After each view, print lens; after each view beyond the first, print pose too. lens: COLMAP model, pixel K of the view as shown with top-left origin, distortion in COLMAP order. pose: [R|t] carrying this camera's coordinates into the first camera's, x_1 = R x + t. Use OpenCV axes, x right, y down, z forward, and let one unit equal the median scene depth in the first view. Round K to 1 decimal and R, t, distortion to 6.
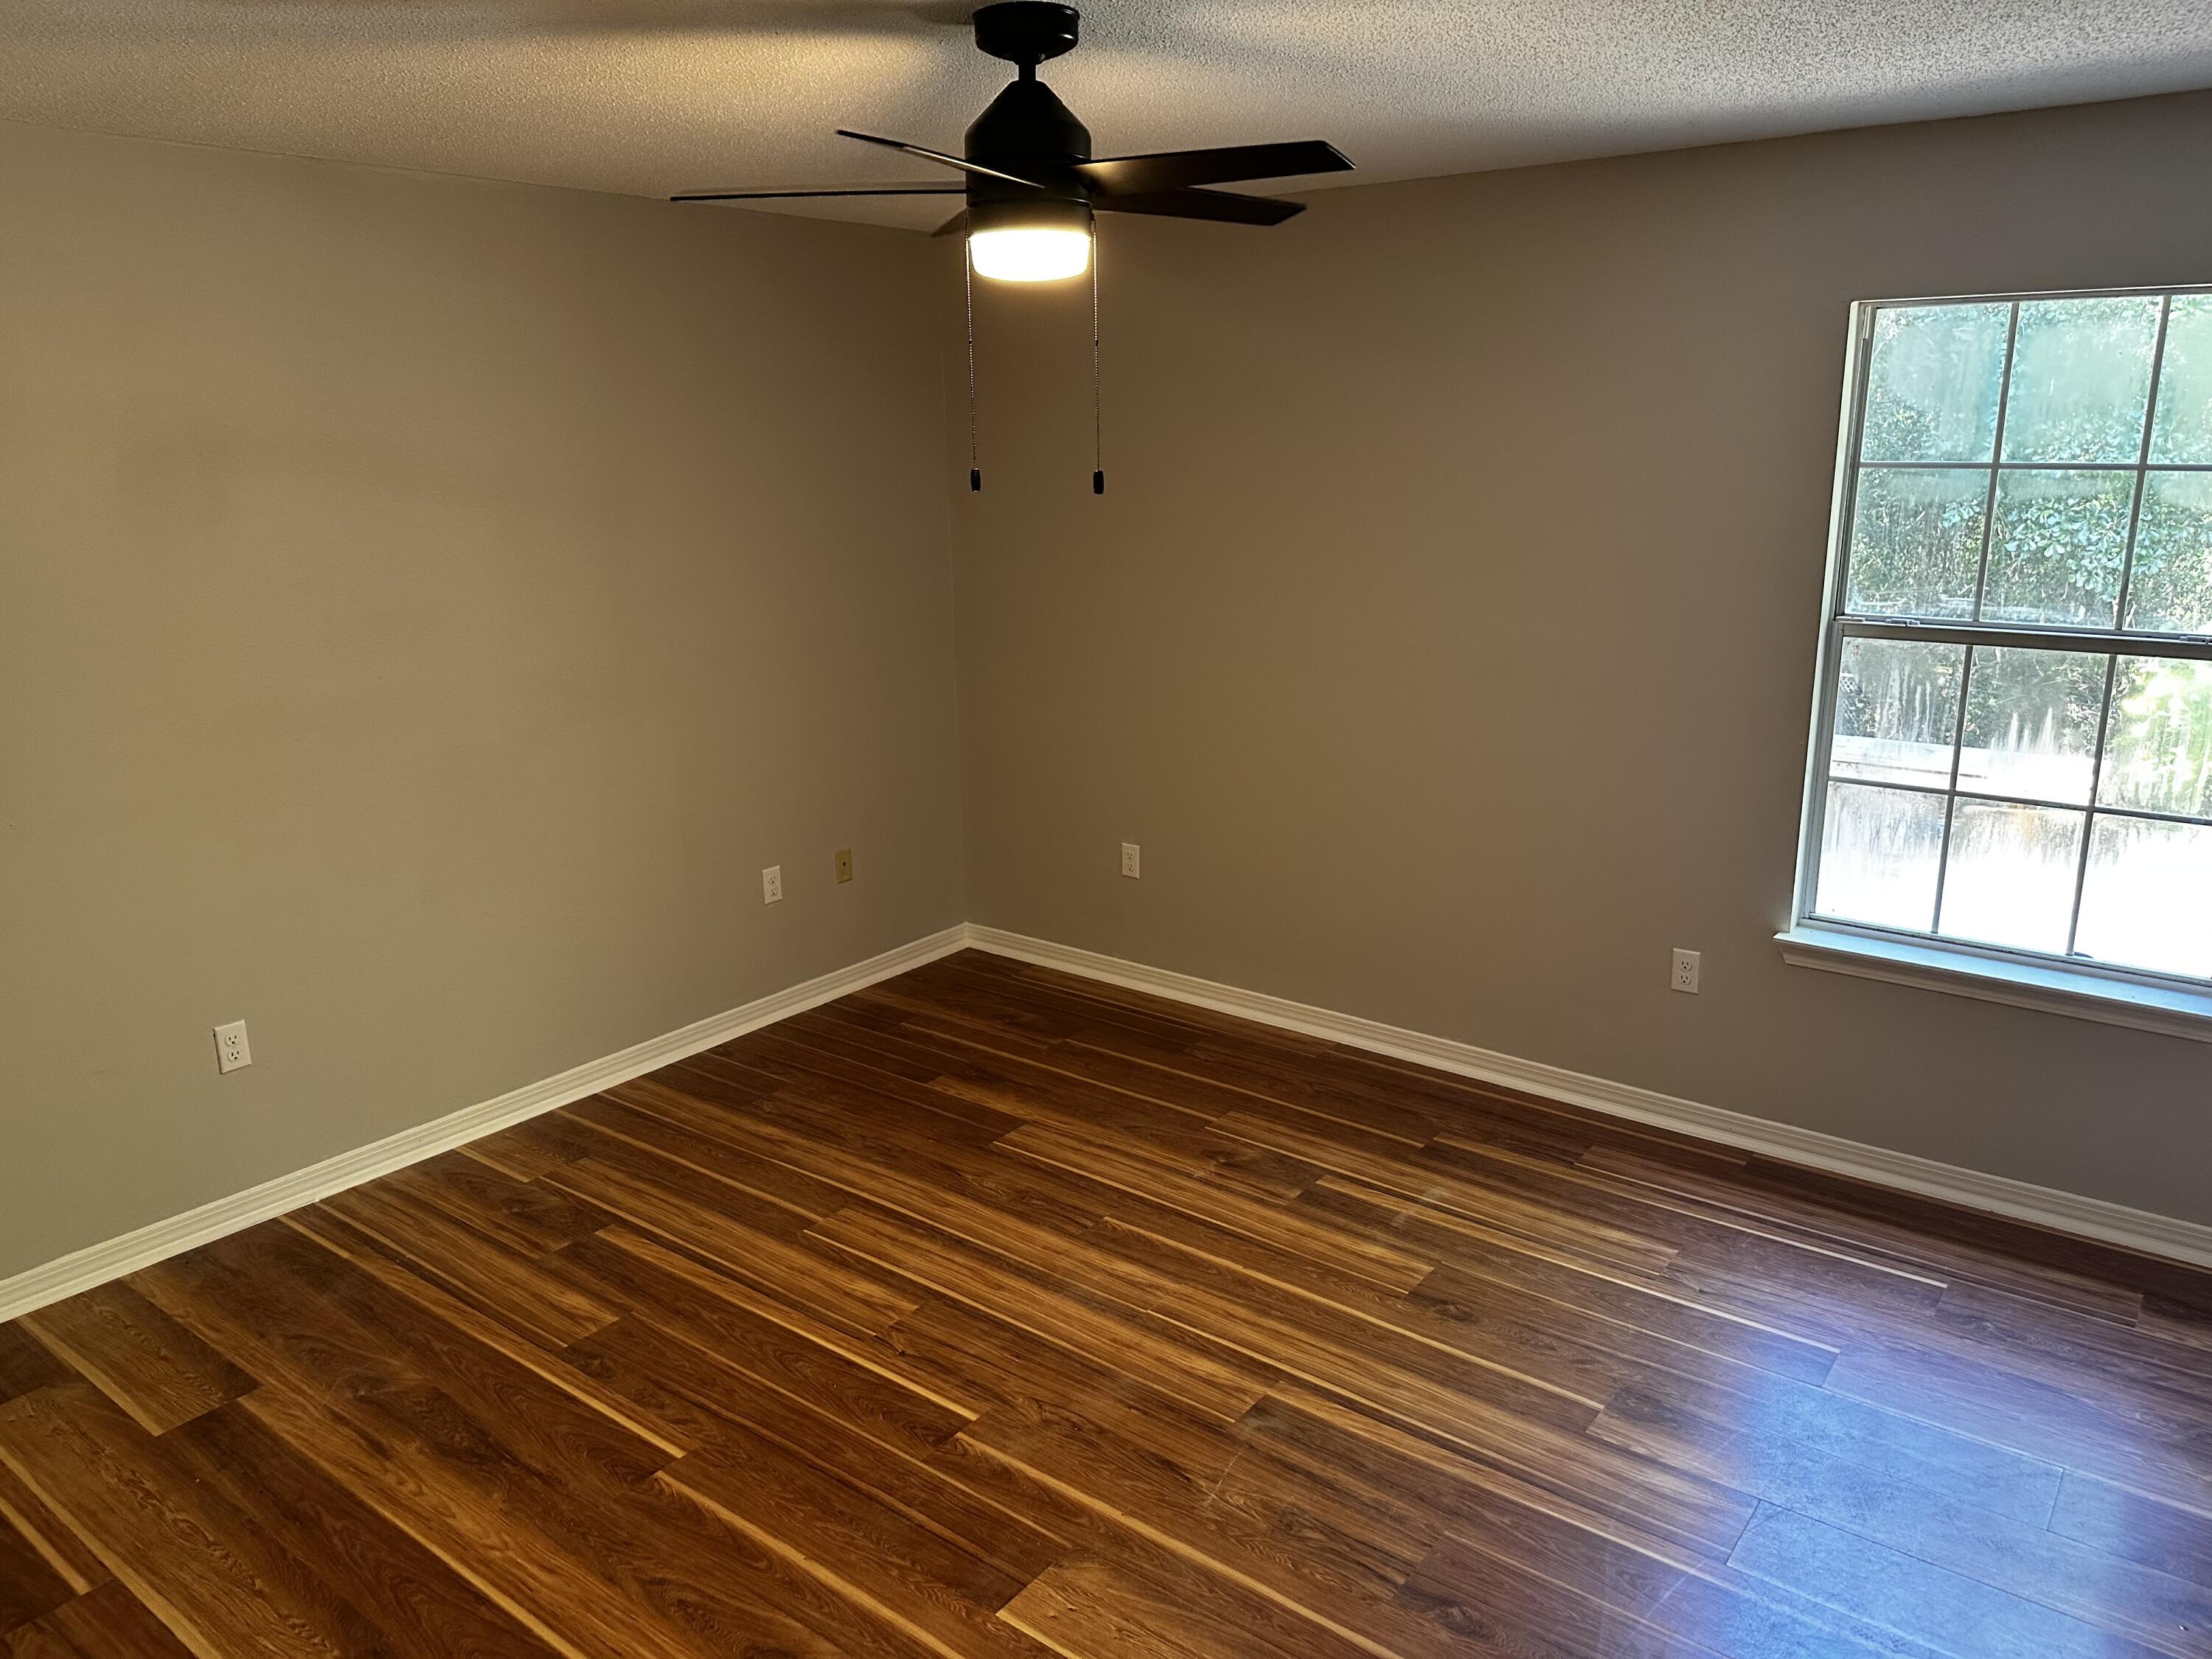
lens RADIAL K [[1558.2, 0, 1095.5], [0, 1558.2, 759.9], [0, 0, 1]] dist [0.143501, -0.199519]
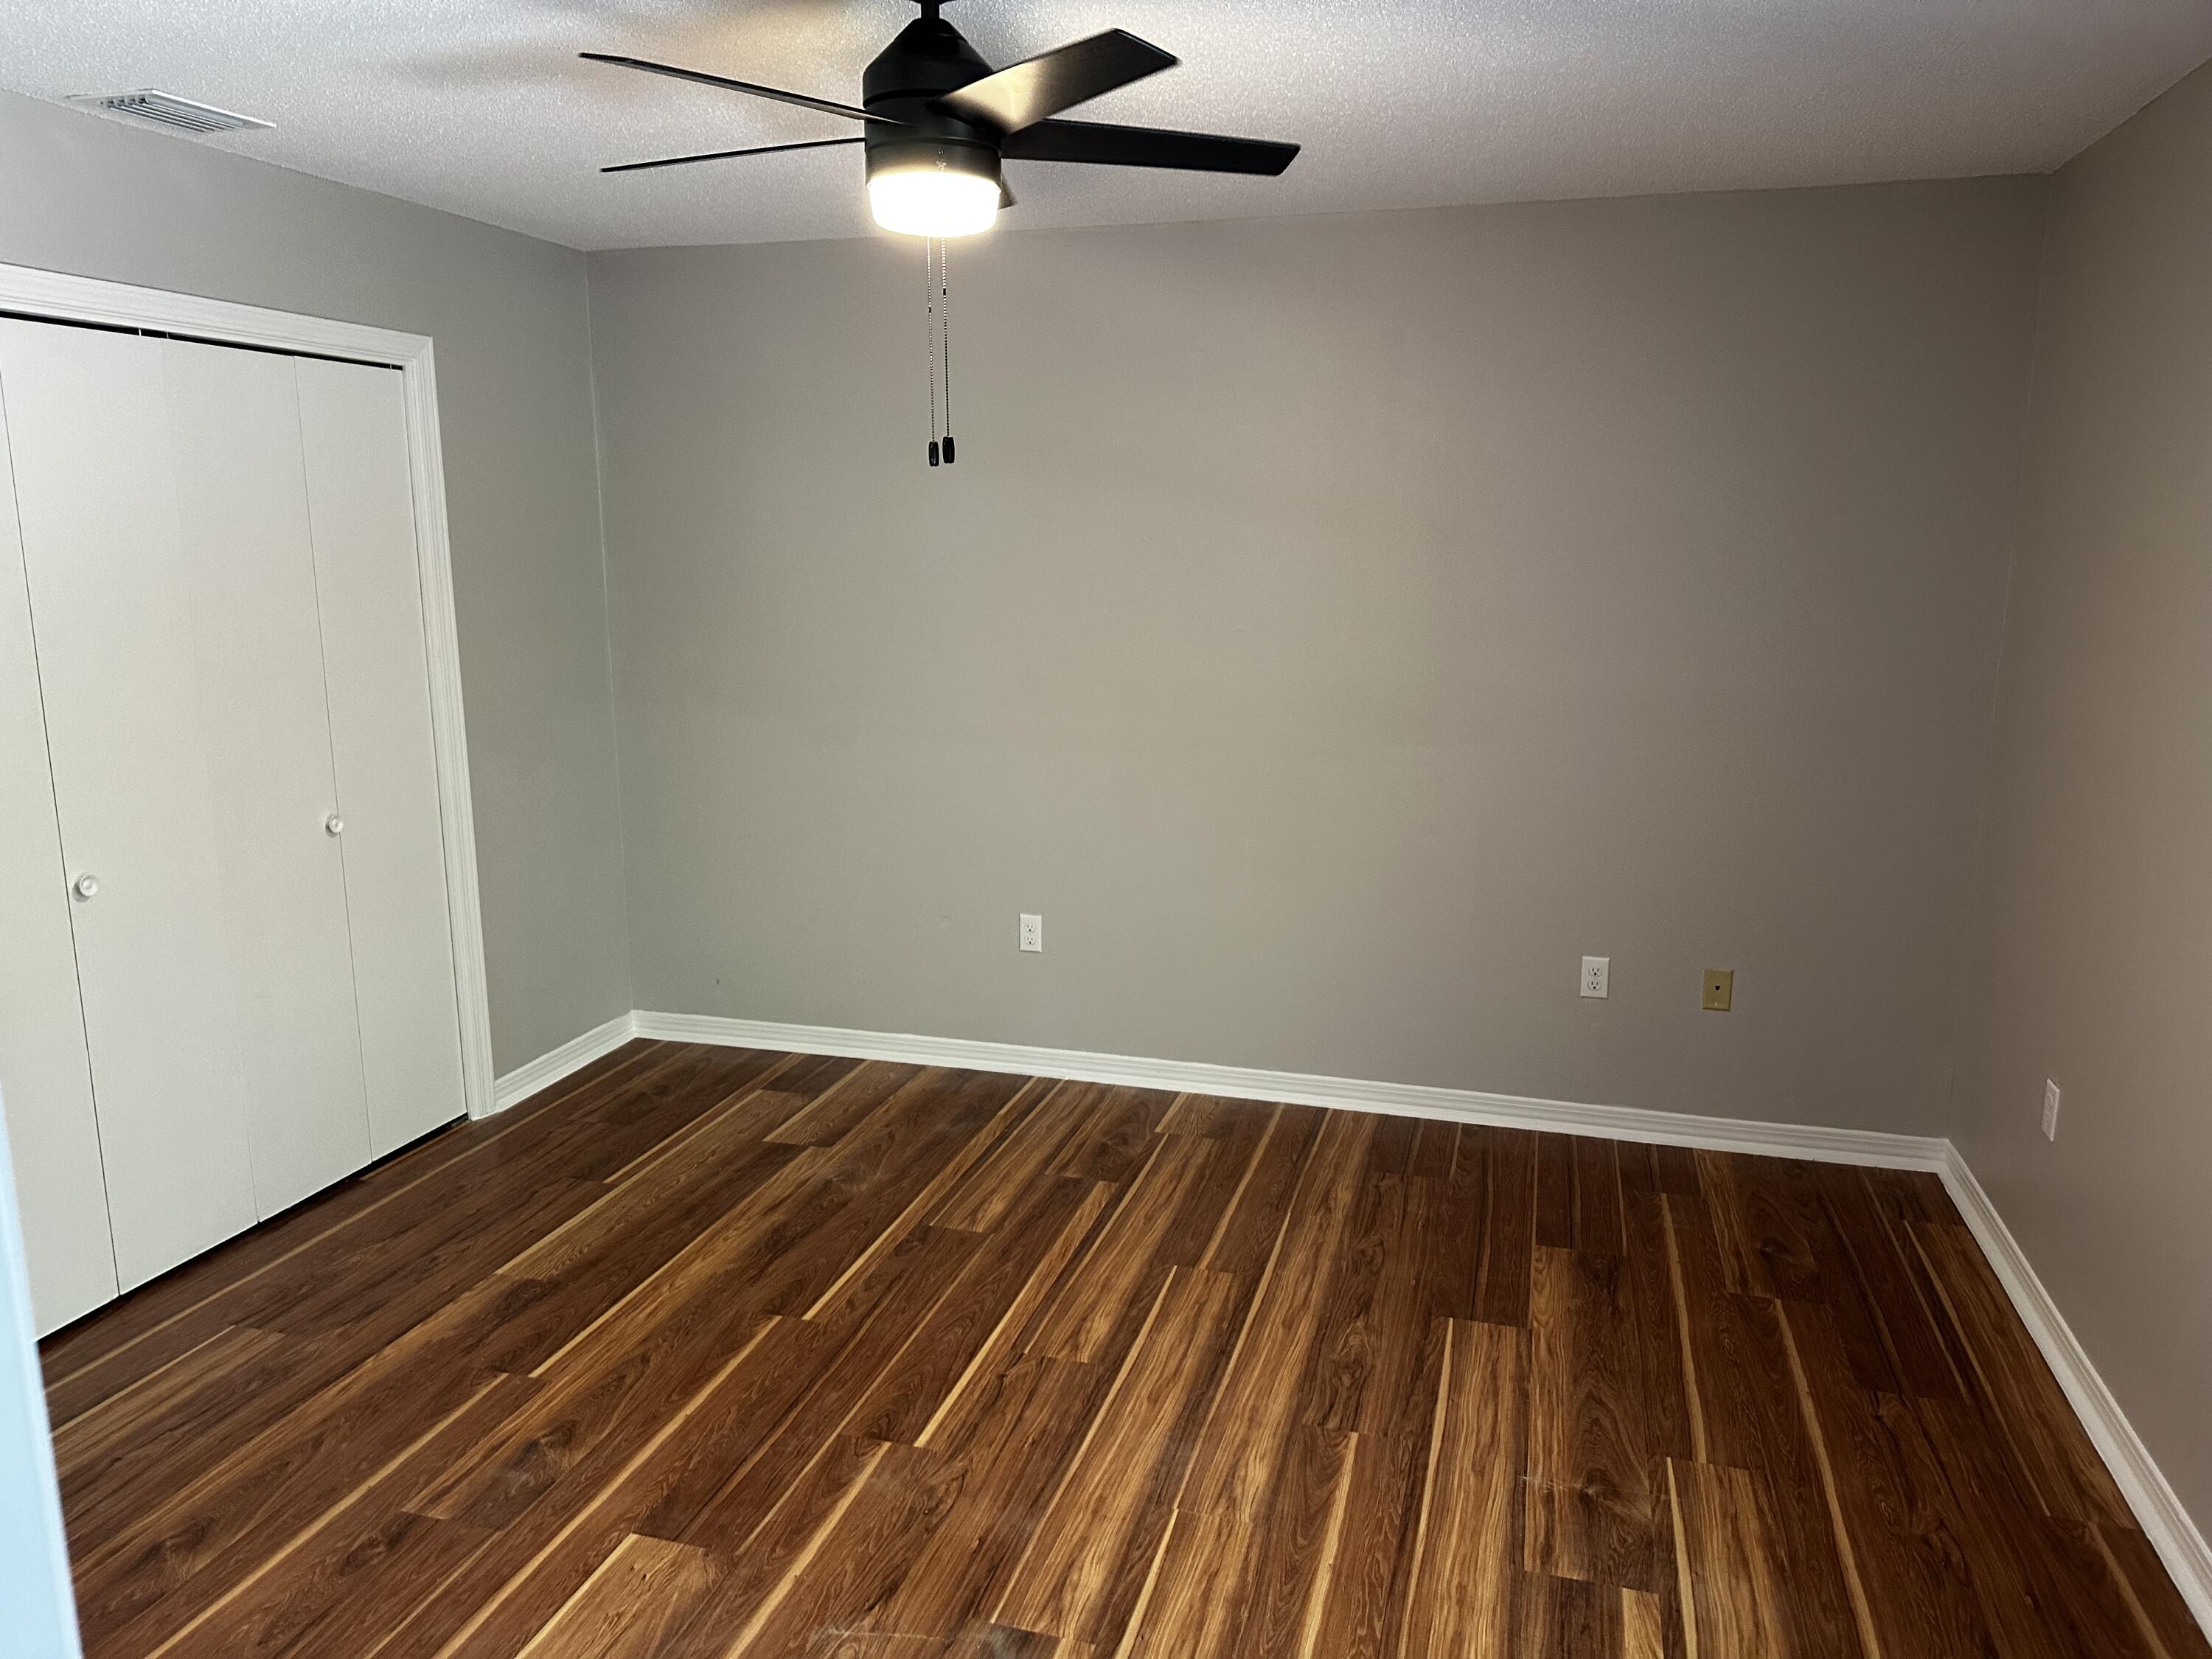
lens RADIAL K [[1562.7, 0, 1102.5], [0, 1562.7, 804.3], [0, 0, 1]] dist [0.131035, -0.198650]
pose [[0.368852, 0.172379, -0.913364, 0.627011], [-0.198039, 0.974664, 0.103972, -0.064912], [0.908146, 0.142531, 0.393645, 0.549948]]
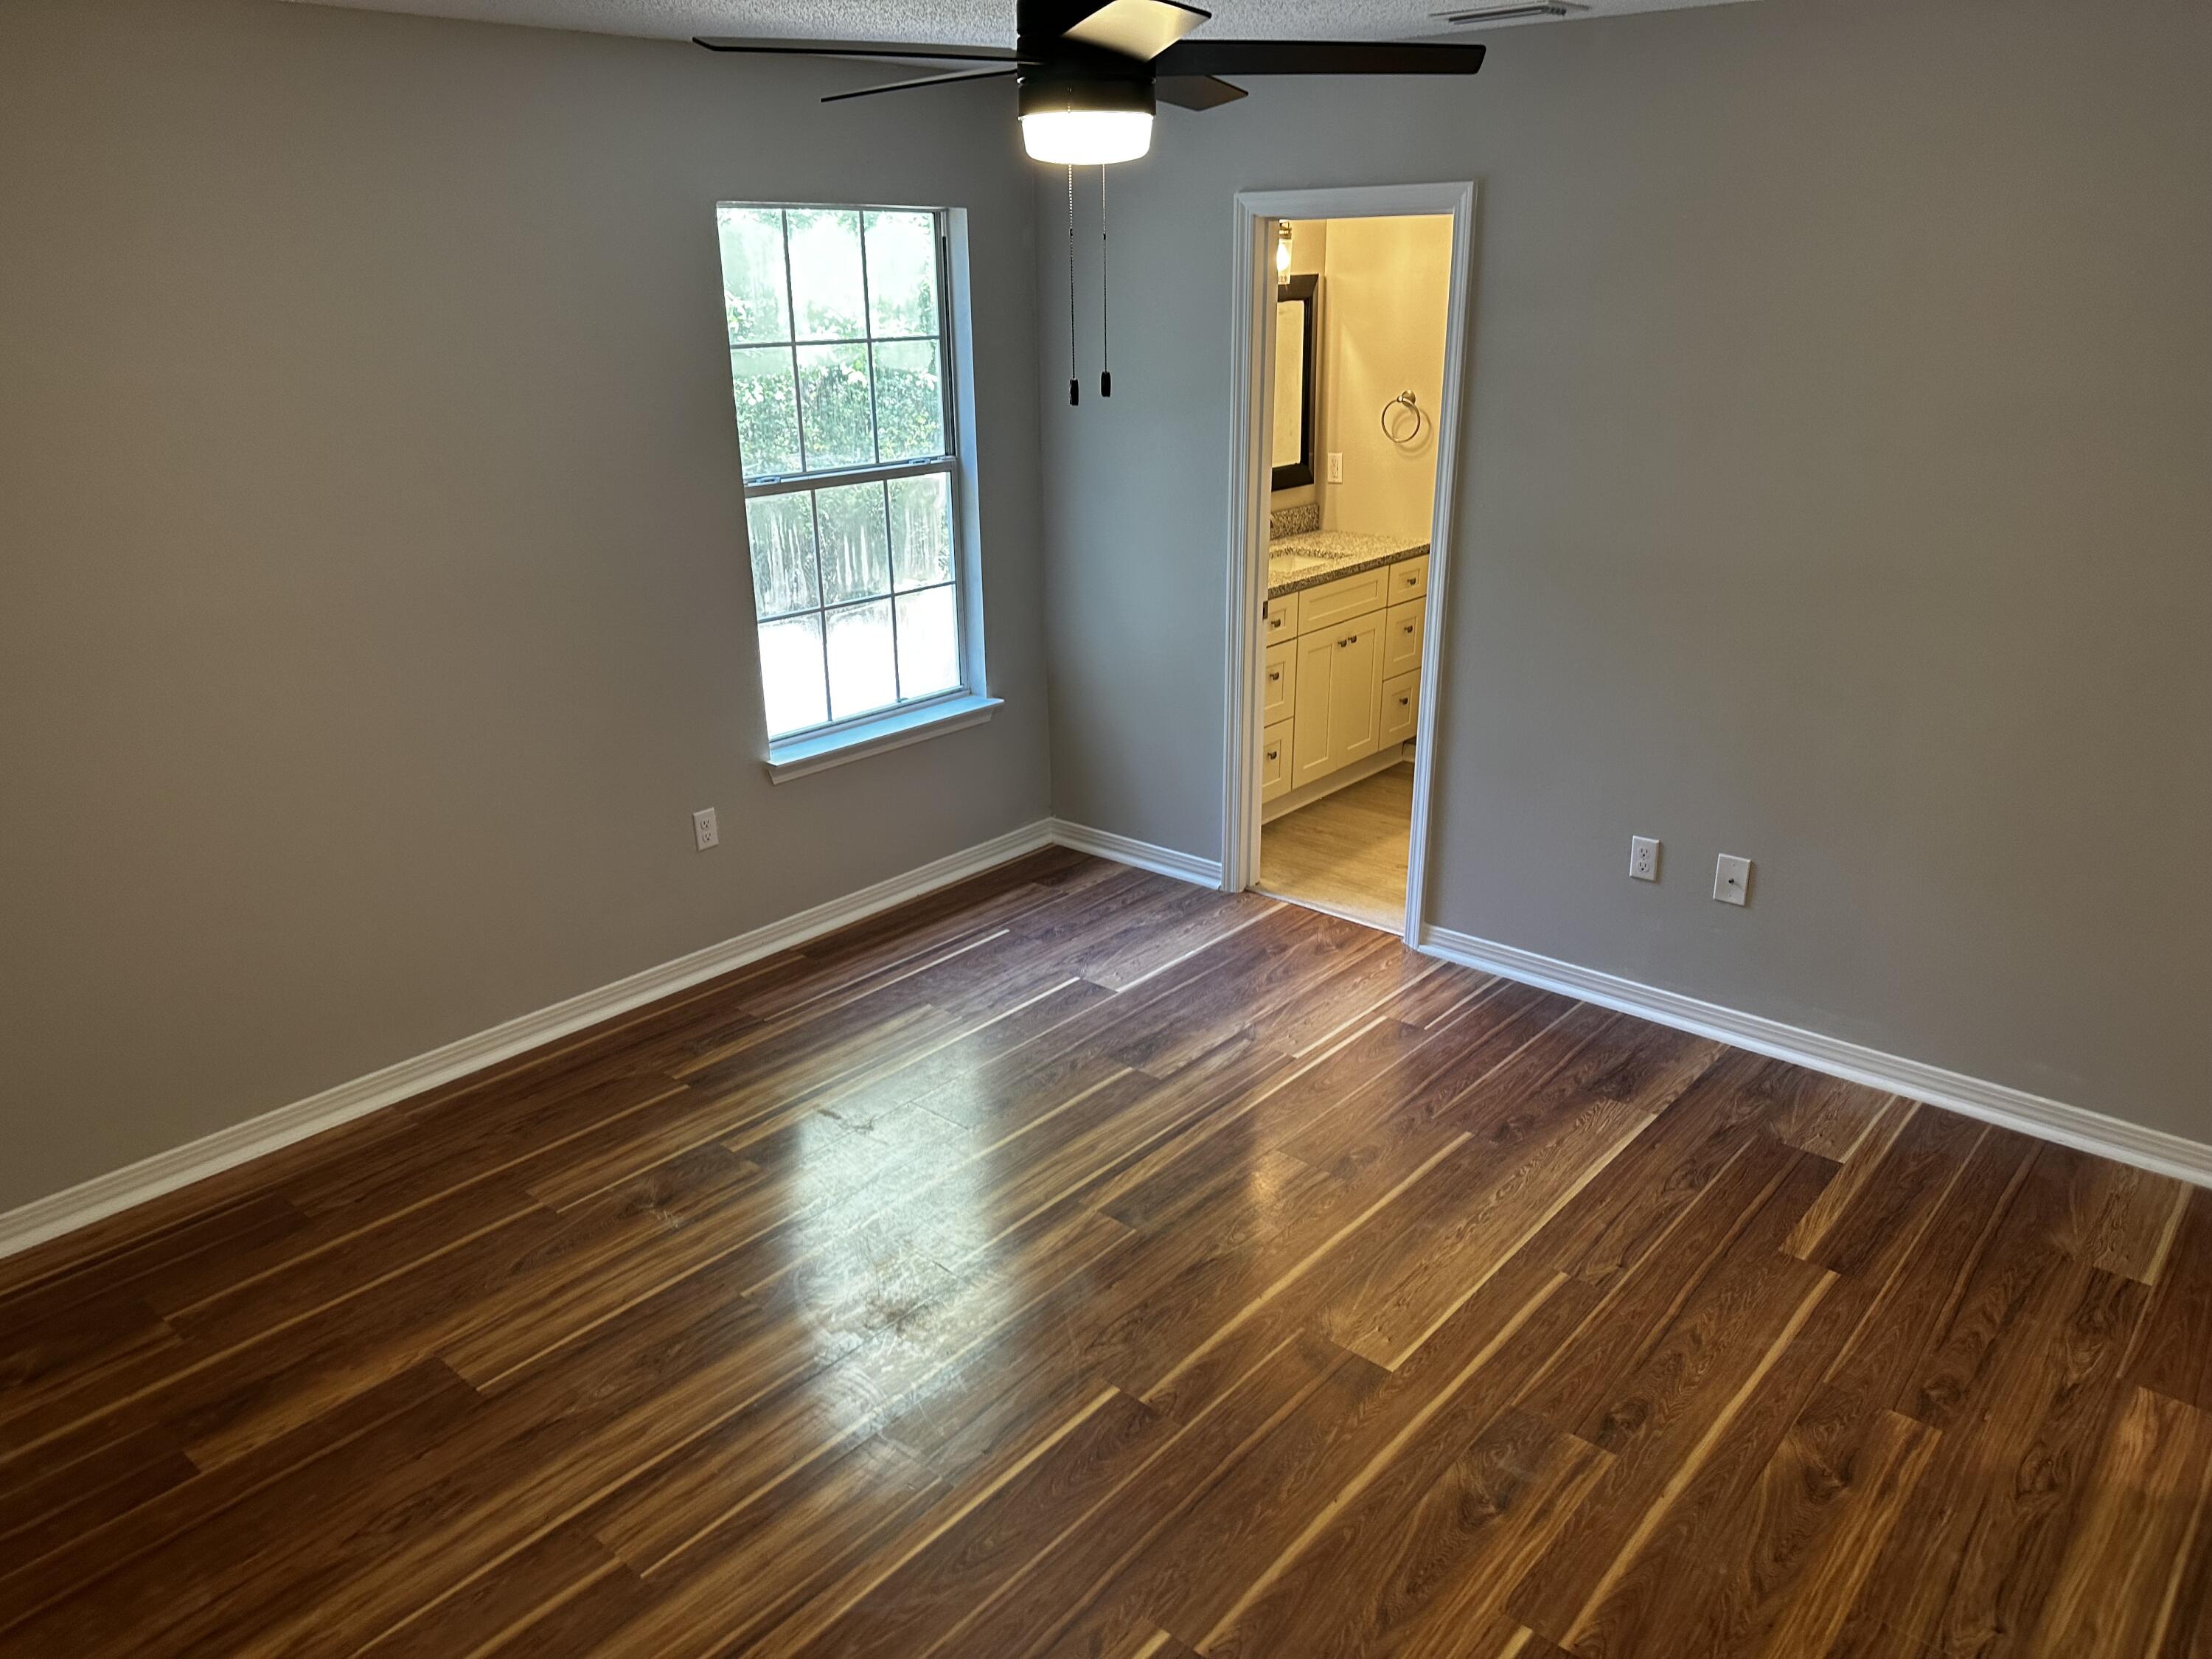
lens RADIAL K [[1562.7, 0, 1102.5], [0, 1562.7, 804.3], [0, 0, 1]] dist [0.131035, -0.198650]
pose [[0.058517, -0.311678, 0.948384, -0.710086], [0.219289, 0.930821, 0.292376, -0.156588], [-0.973903, 0.190861, 0.122817, 0.674485]]
